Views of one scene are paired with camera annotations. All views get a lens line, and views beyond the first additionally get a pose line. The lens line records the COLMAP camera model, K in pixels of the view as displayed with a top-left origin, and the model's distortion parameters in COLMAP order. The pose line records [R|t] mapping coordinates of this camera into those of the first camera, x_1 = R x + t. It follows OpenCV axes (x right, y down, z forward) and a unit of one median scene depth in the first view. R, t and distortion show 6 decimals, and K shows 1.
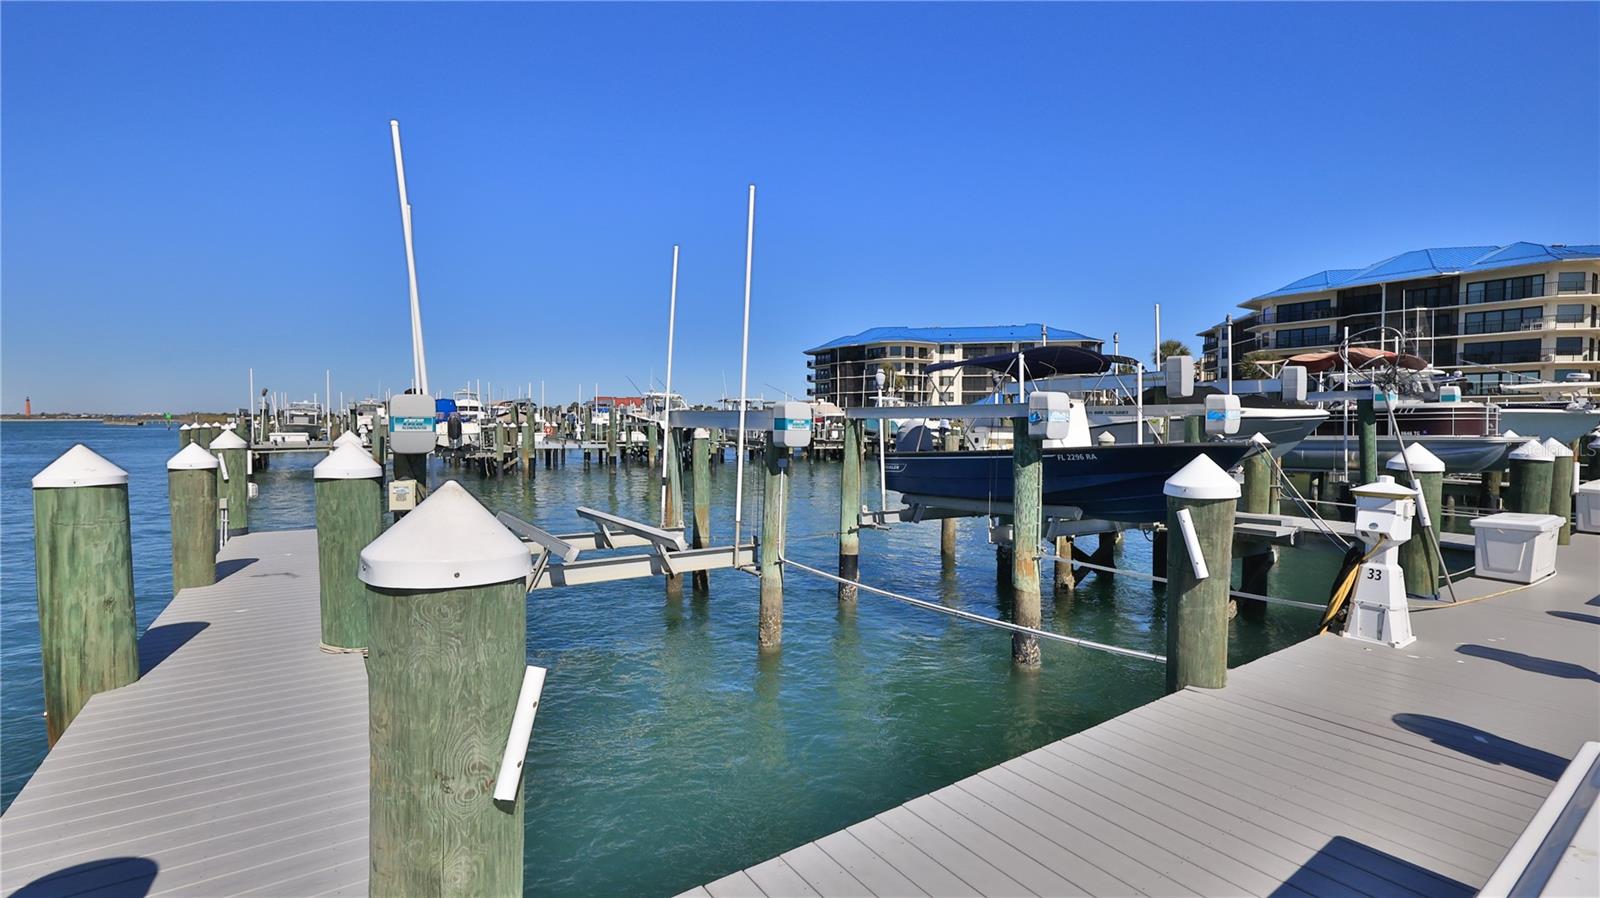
lens RADIAL K [[715.6, 0, 796.8], [0, 715.6, 444.1], [0, 0, 1]] dist [-0.000134, 0.000256]
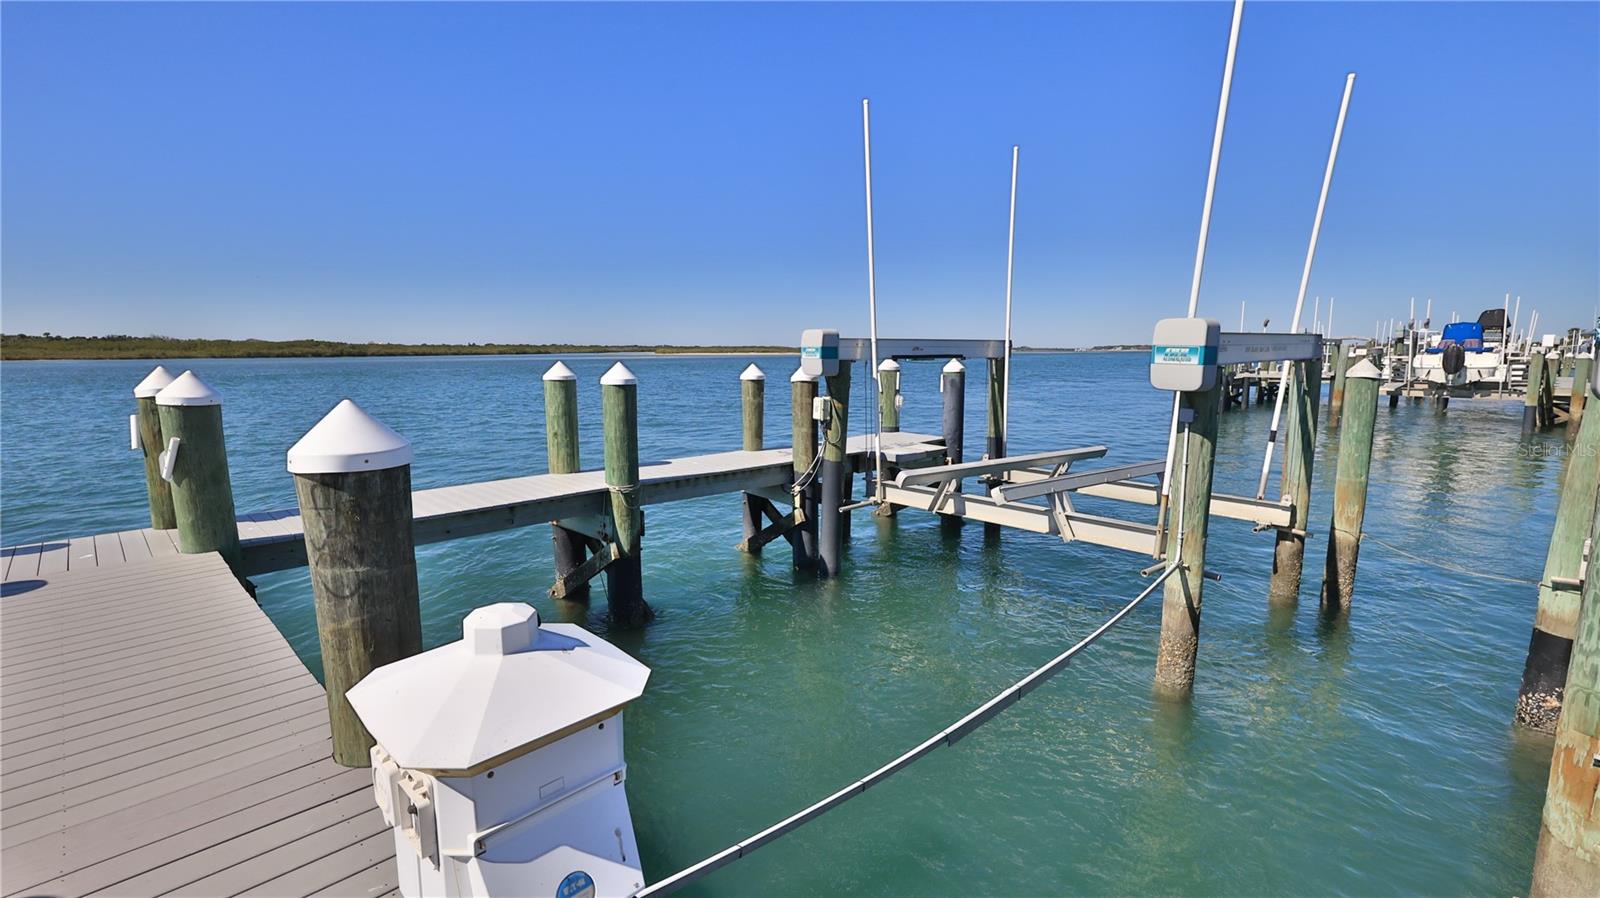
lens RADIAL K [[695.6, 0, 800.0], [0, 695.6, 449.0], [0, 0, 1]] dist [-0.000233, -0.000064]
pose [[0.197197, 0.135954, -0.970891, 0.088697], [-0.030784, 0.990708, 0.132476, -0.002749], [0.979881, 0.003764, 0.199549, 0.091646]]
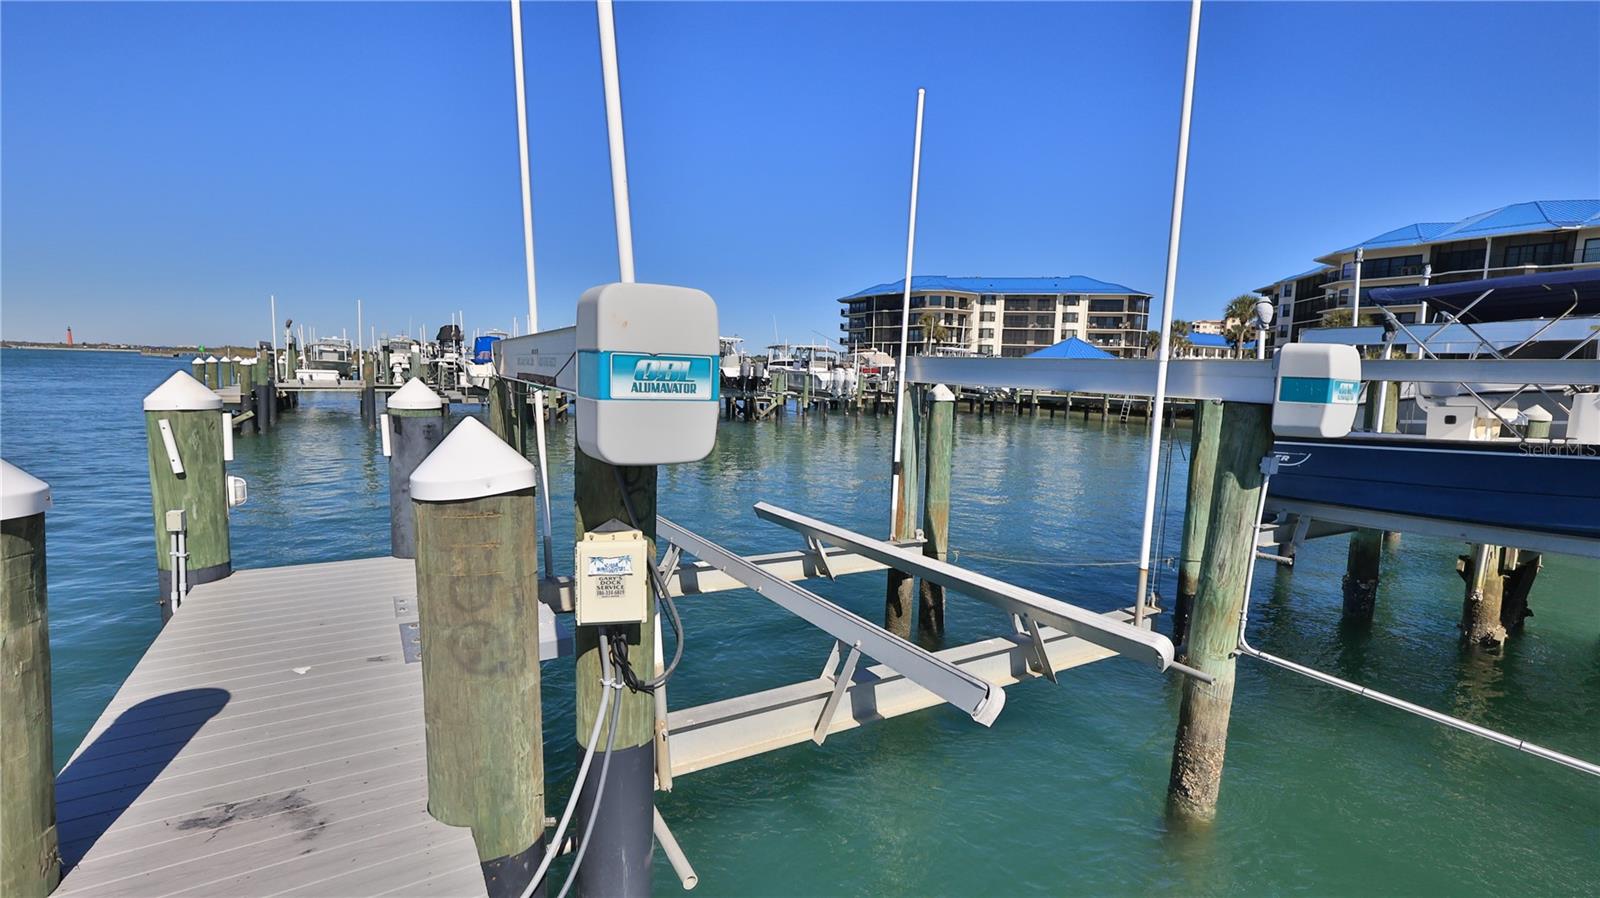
lens RADIAL K [[695.6, 0, 800.0], [0, 695.6, 449.0], [0, 0, 1]] dist [-0.000233, -0.000064]
pose [[0.999527, 0.027930, -0.012881, -0.059036], [-0.026793, 0.996332, 0.081275, -0.002866], [0.015104, -0.080891, 0.996608, 0.086086]]
